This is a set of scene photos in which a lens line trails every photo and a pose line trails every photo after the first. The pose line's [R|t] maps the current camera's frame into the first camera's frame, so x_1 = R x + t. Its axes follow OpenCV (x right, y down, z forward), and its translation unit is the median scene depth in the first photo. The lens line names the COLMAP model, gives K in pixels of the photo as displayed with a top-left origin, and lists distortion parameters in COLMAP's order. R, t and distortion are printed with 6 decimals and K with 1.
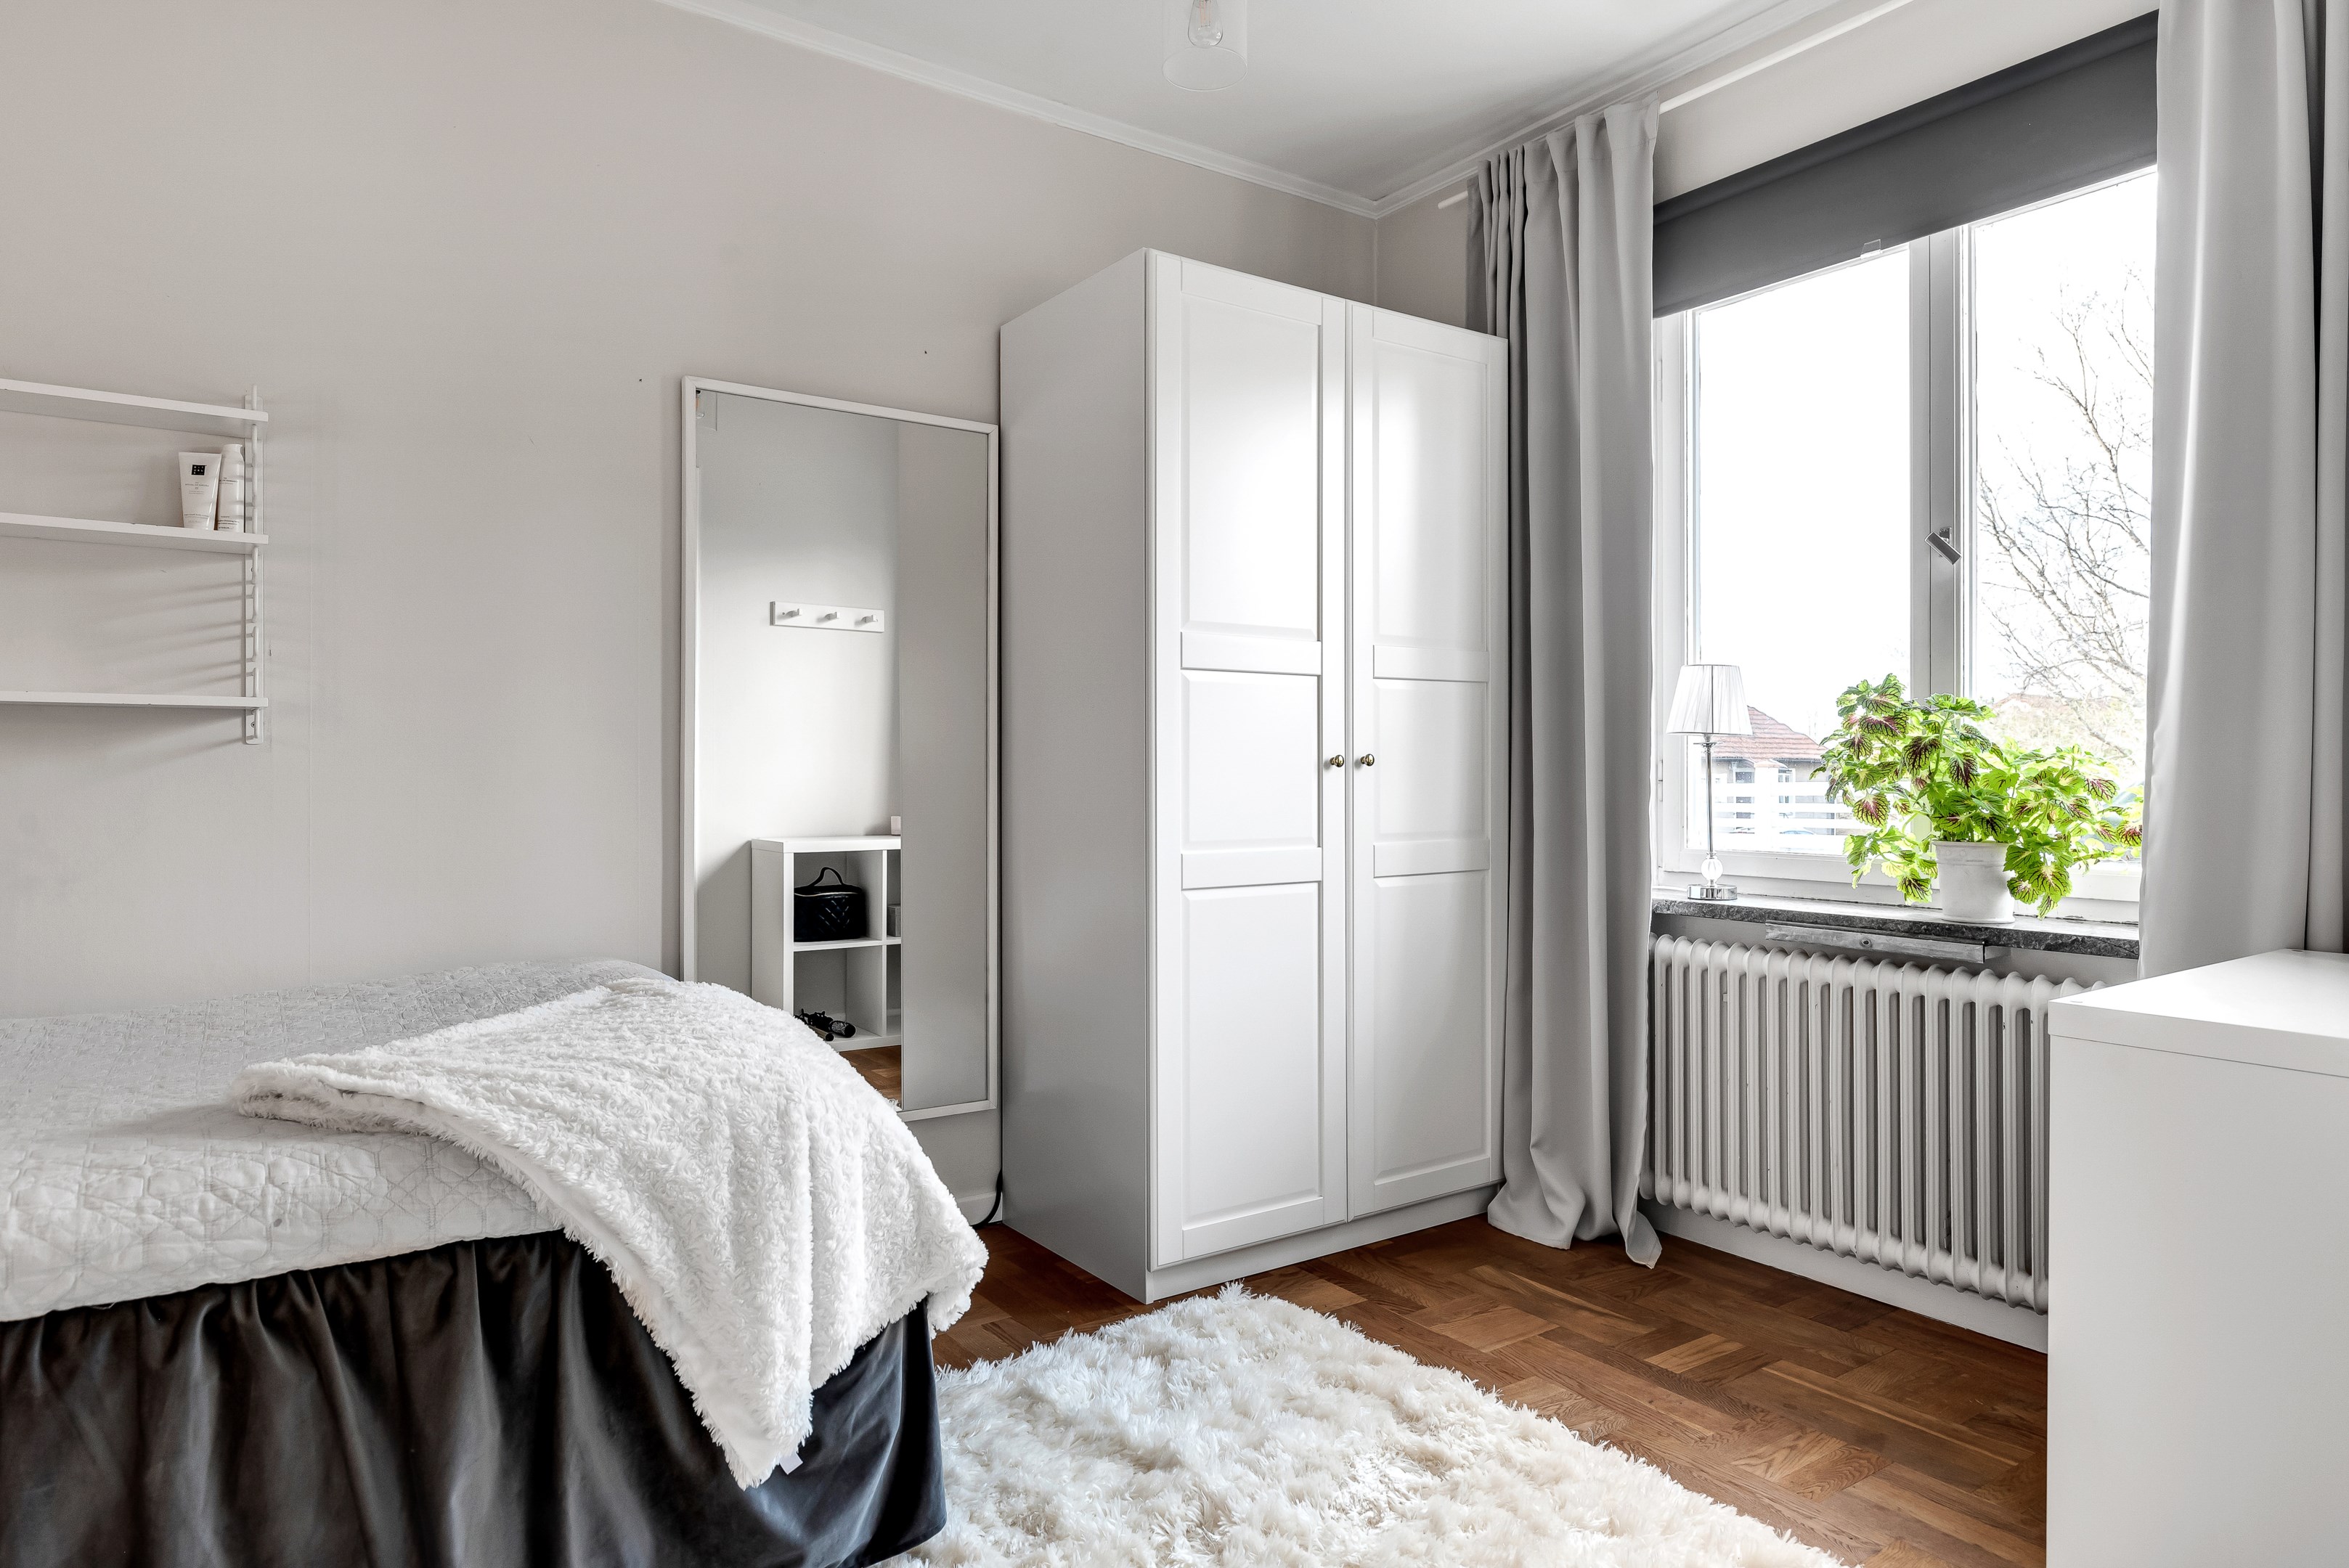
lens RADIAL K [[1400.5, 0, 1163.4], [0, 1400.5, 782.8], [0, 0, 1]] dist [0.000785, 0.001403]
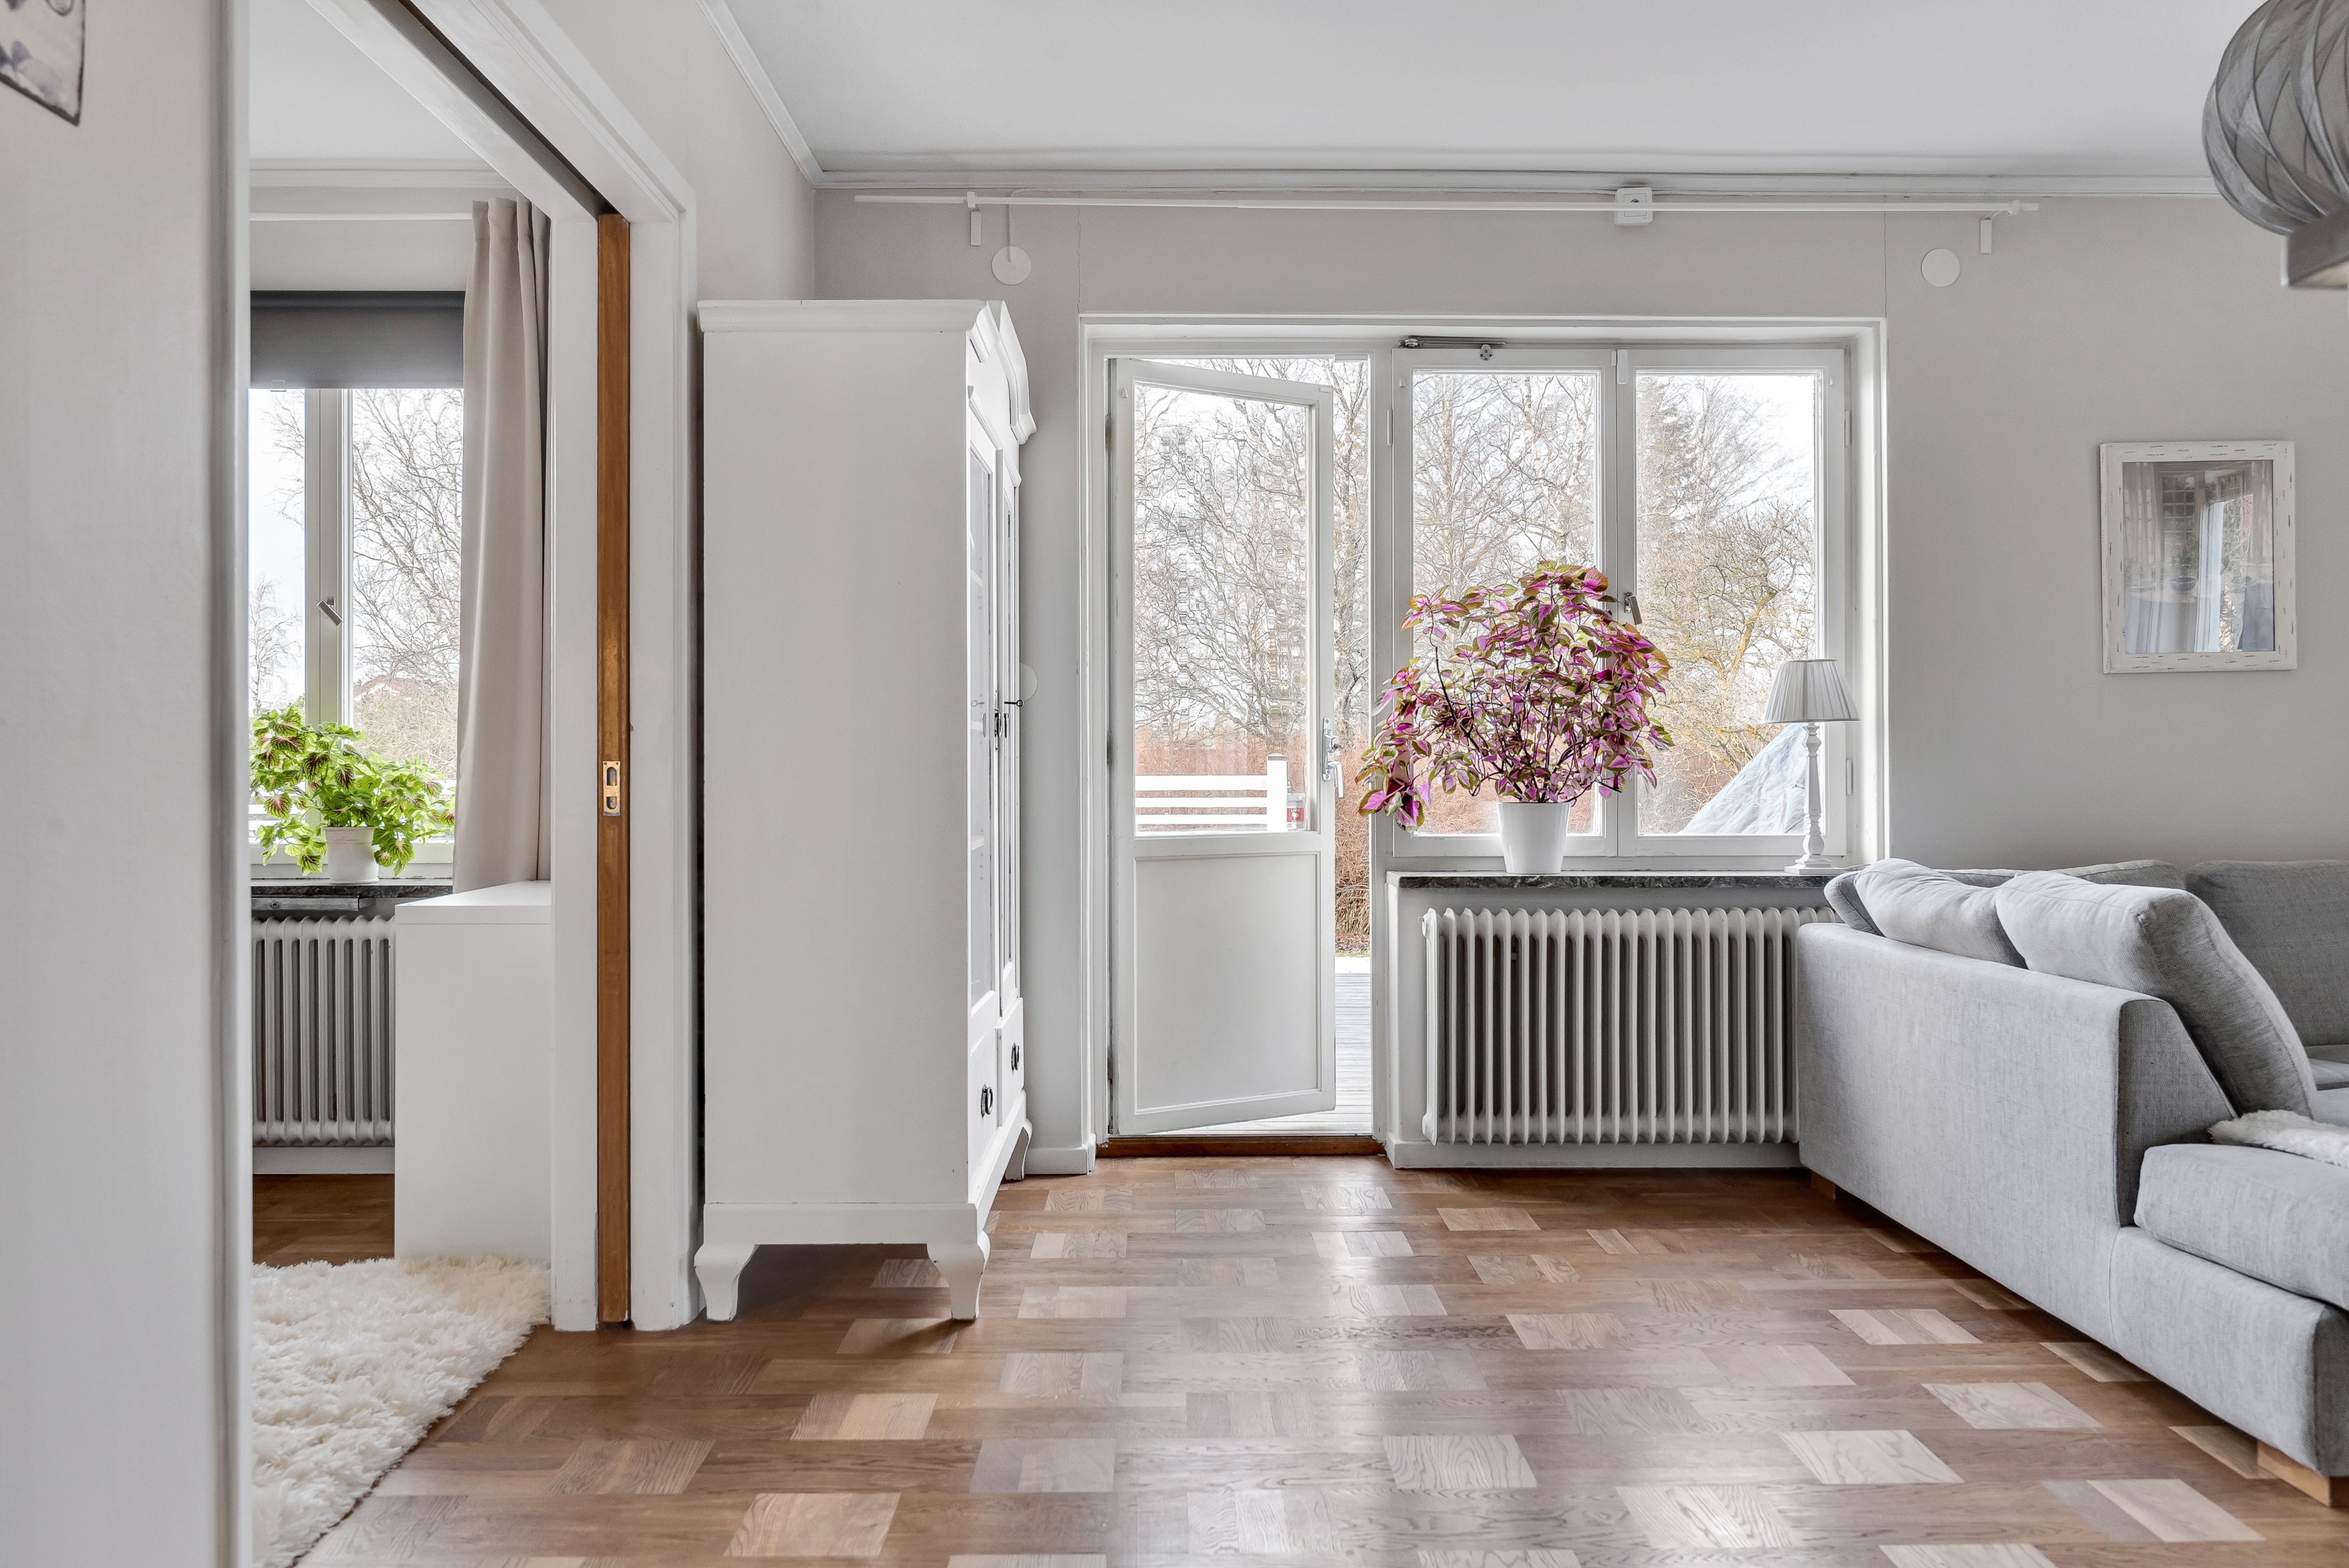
lens RADIAL K [[1675.3, 0, 1170.4], [0, 1675.3, 750.3], [0, 0, 1]] dist [-0.010846, 0.010939]
pose [[0.551727, 0.007440, 0.833991, -0.379762], [0.006278, 0.999895, -0.013073, -0.008125], [-0.834001, 0.012449, 0.551622, -0.631182]]
